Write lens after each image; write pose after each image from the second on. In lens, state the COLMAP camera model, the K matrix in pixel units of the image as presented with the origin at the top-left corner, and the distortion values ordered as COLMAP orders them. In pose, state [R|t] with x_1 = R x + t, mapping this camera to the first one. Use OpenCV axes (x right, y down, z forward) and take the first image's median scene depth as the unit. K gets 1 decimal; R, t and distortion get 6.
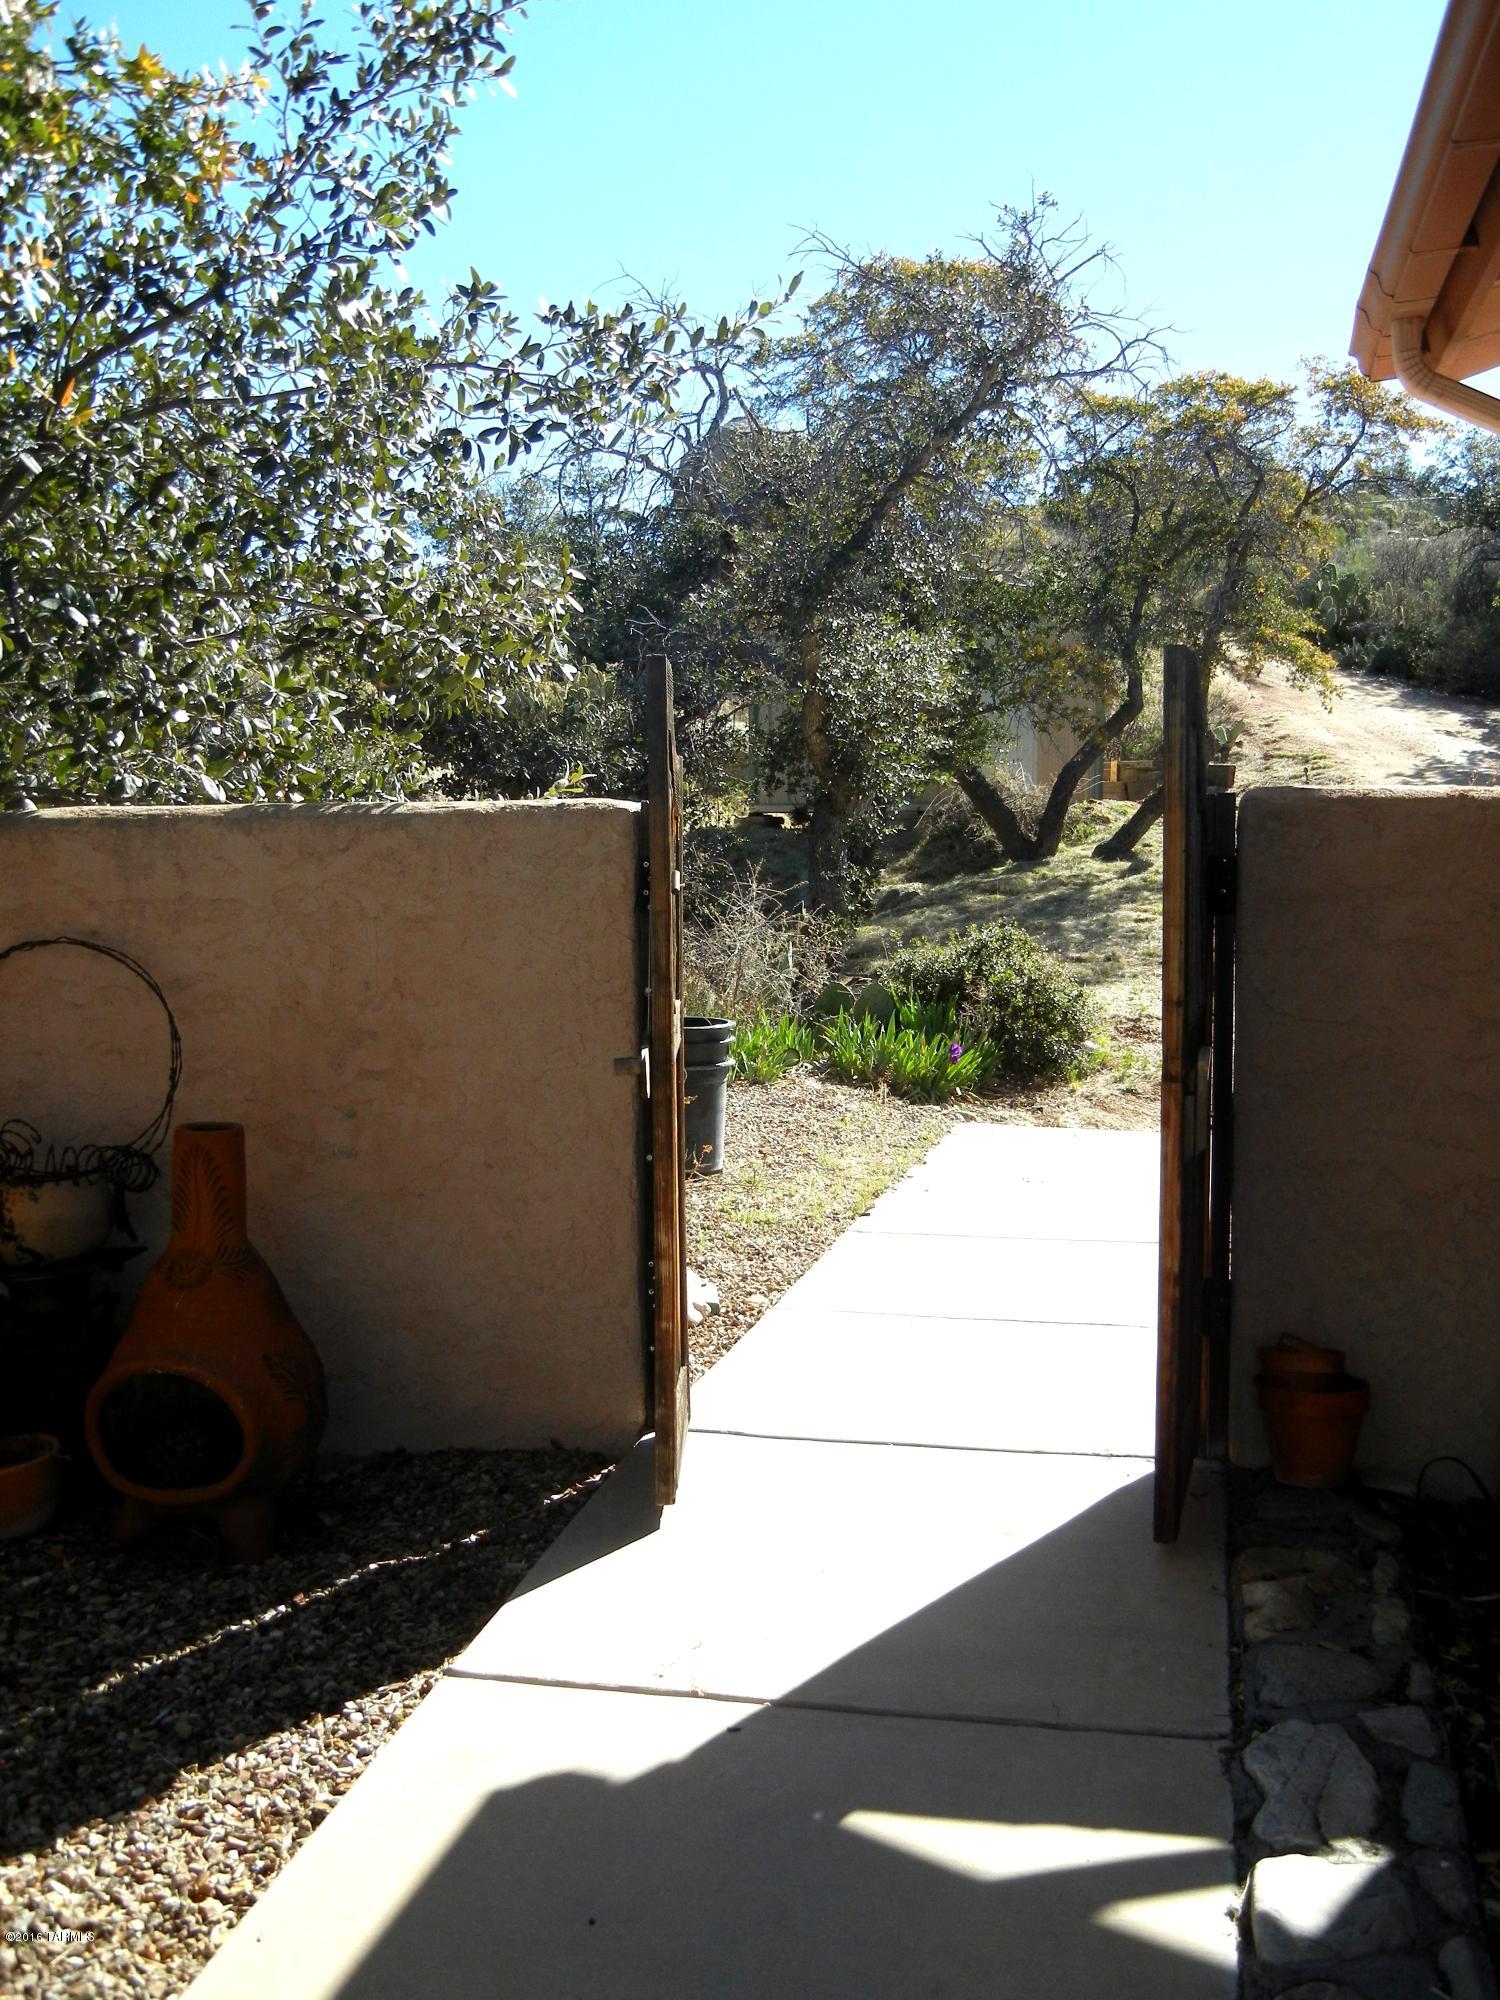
lens RADIAL K [[2021.5, 0, 753.3], [0, 2021.5, 995.3], [0, 0, 1]] dist [0.013955, 0.000000]
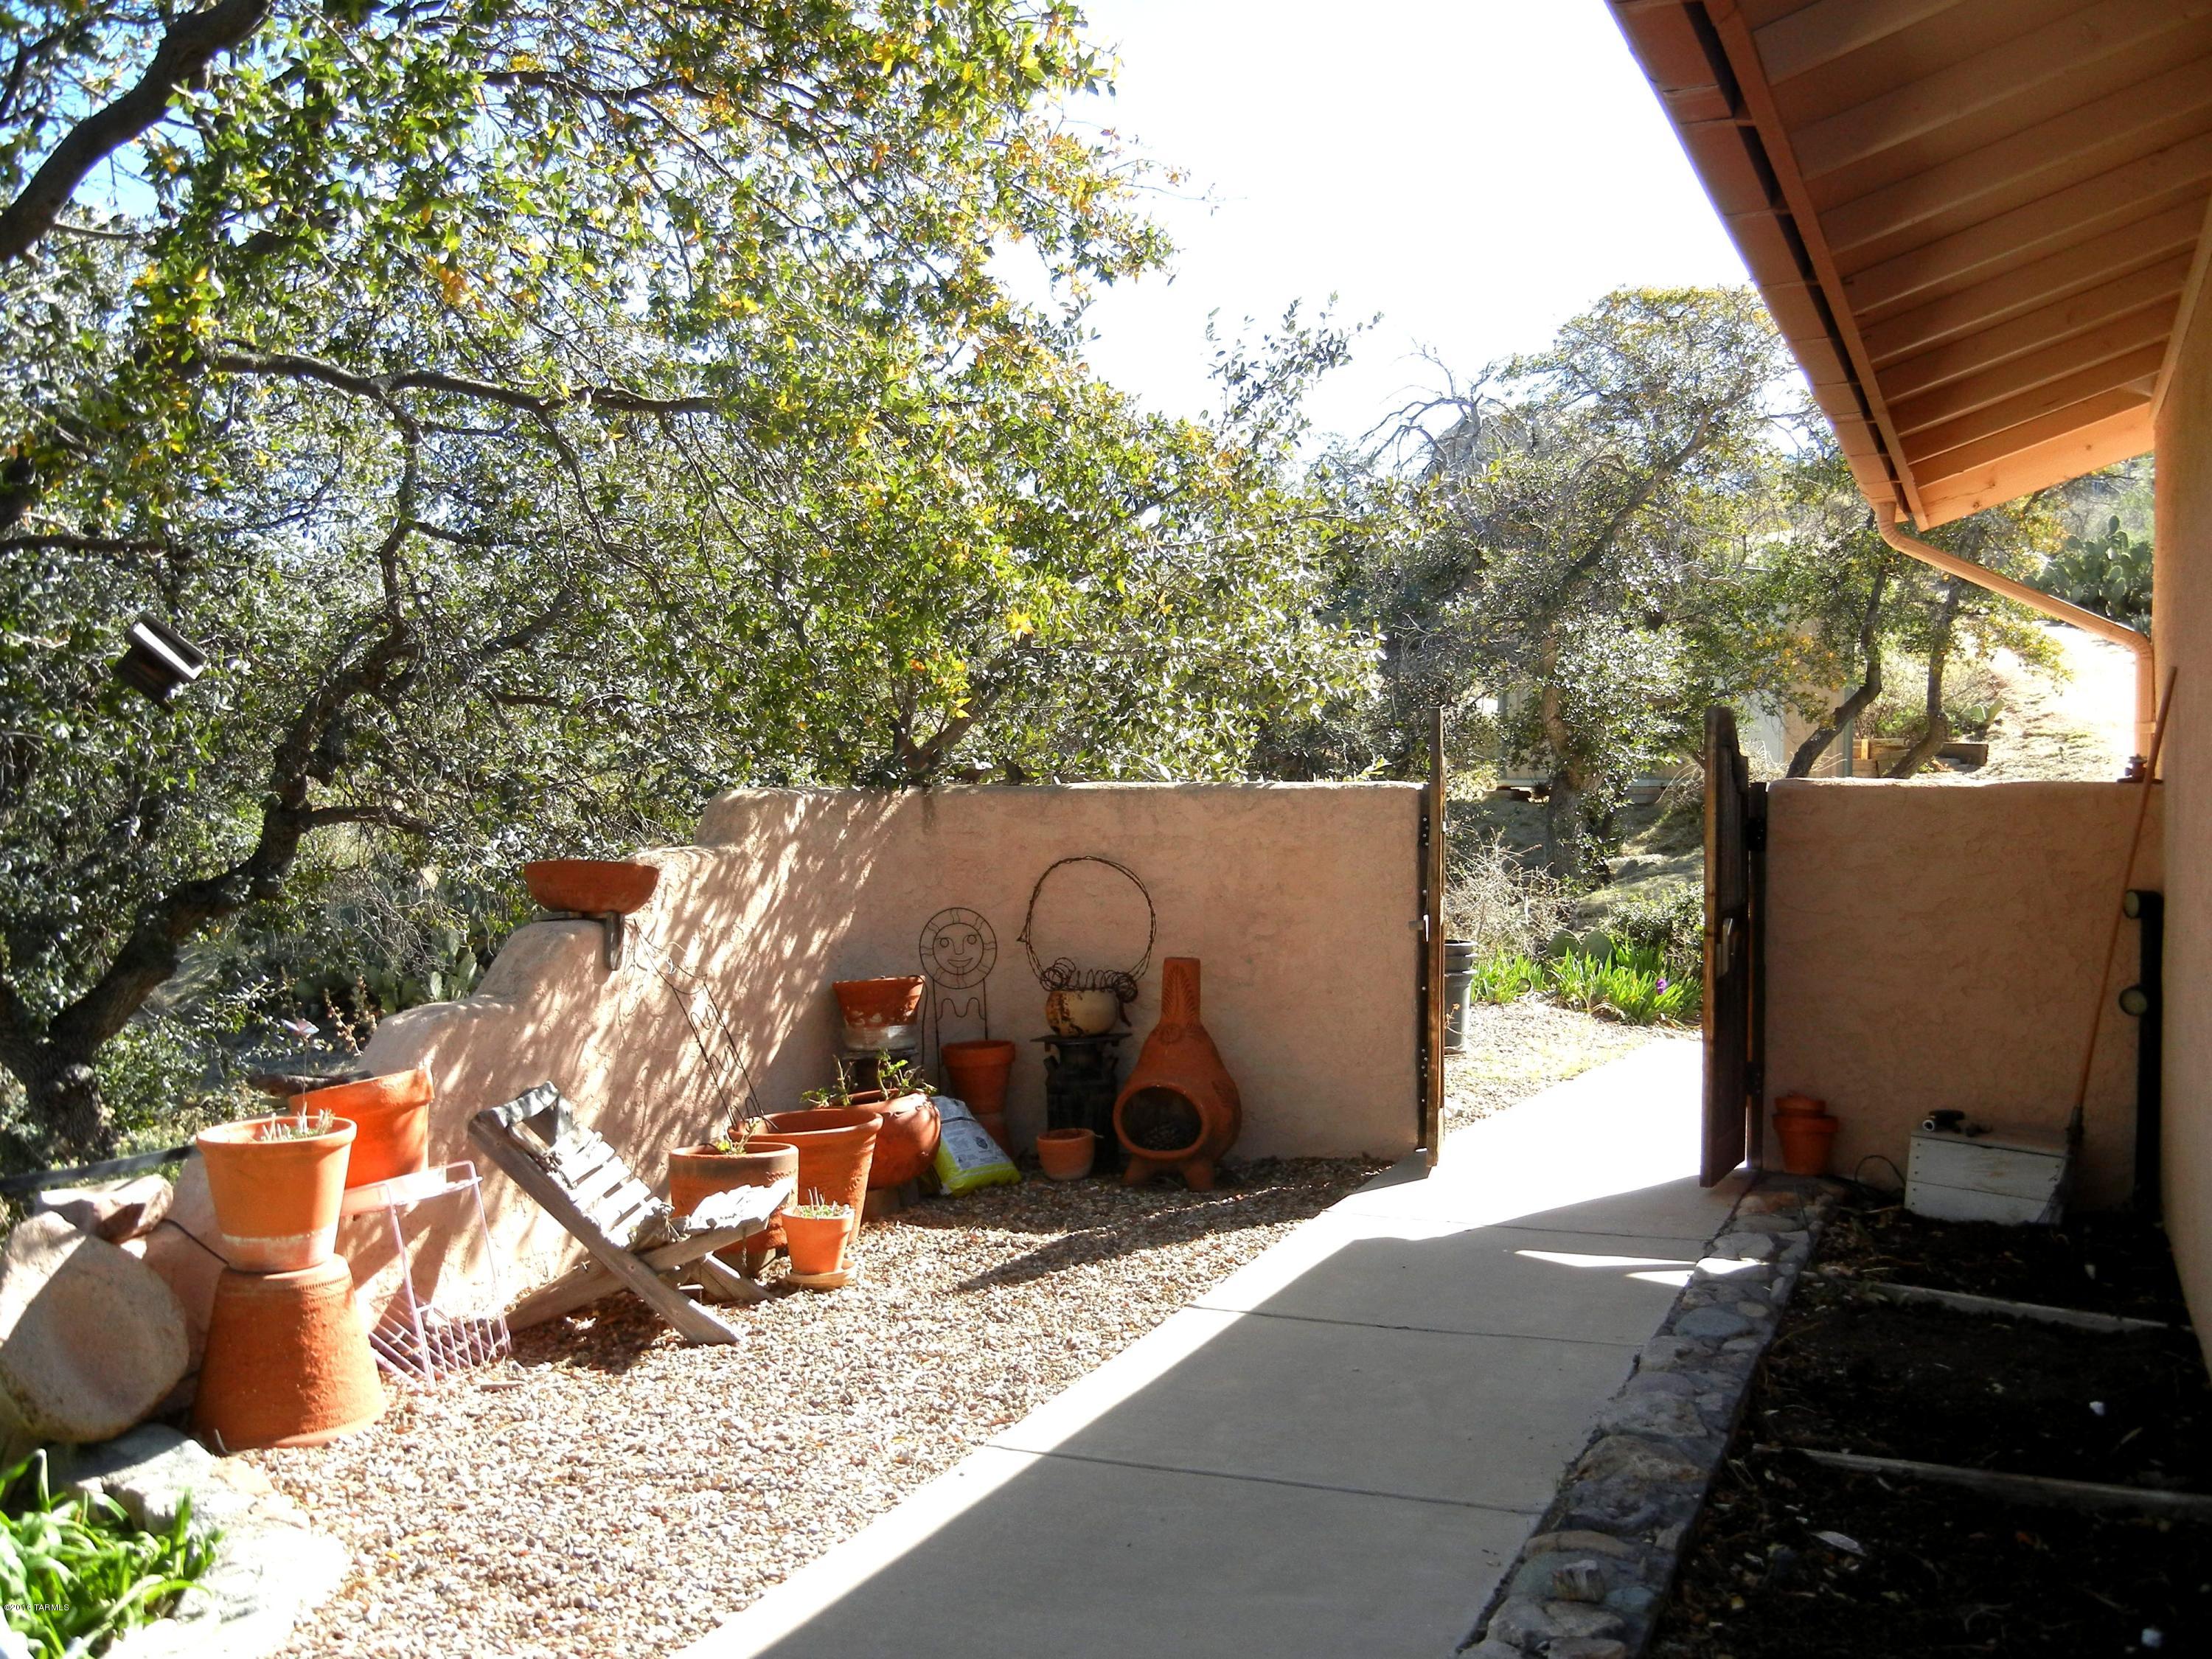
lens RADIAL K [[2235.7, 0, 1128.2], [0, 2235.7, 864.1], [0, 0, 1]] dist [0.013955, 0.000000]
pose [[0.985914, 0.014911, -0.166587, 0.005565], [-0.023923, 0.998349, -0.052223, 0.026848], [0.165533, 0.055473, 0.984643, -0.309799]]
